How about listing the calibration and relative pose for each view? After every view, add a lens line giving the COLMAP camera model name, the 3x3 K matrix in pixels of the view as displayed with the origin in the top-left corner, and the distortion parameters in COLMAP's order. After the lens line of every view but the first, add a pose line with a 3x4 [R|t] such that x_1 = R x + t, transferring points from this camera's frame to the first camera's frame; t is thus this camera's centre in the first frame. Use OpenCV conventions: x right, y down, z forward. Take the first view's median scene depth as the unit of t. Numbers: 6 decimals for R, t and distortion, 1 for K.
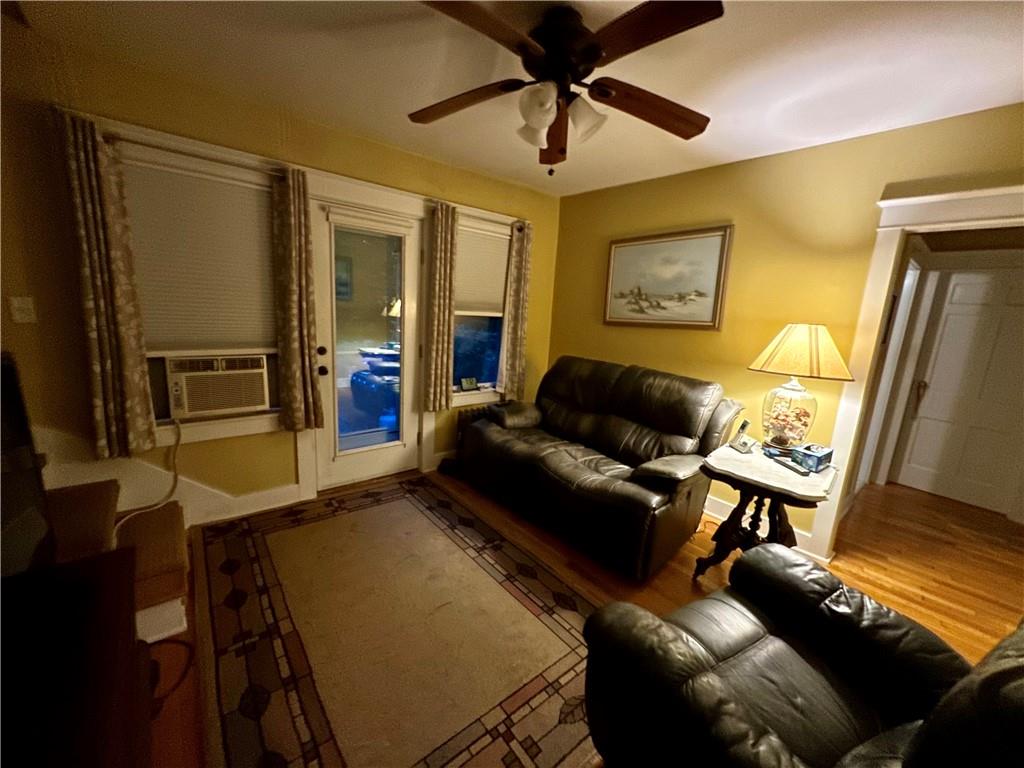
lens RADIAL K [[407.6, 0, 510.9], [0, 407.6, 384.1], [0, 0, 1]] dist [-0.002812, 0.000304]
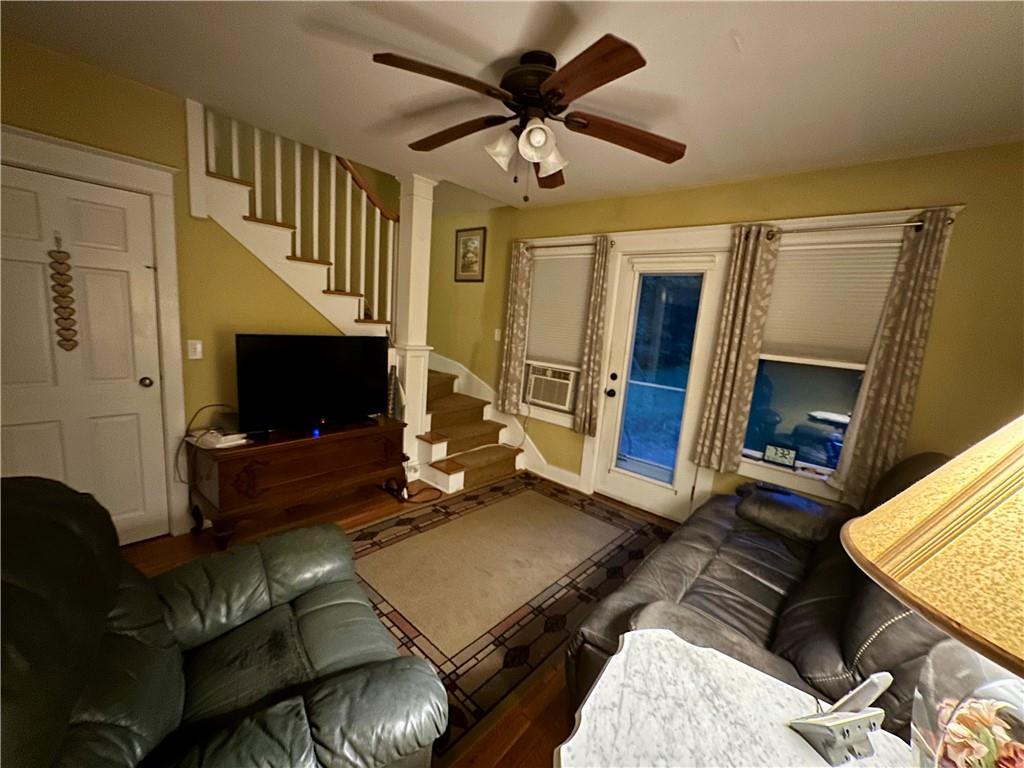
lens RADIAL K [[407.6, 0, 510.3], [0, 407.6, 384.7], [0, 0, 1]] dist [-0.002812, 0.000304]
pose [[0.158775, 0.113356, -0.980786, 0.733281], [-0.257355, 0.963798, 0.069731, -0.070282], [0.953184, 0.241338, 0.182200, 0.543158]]
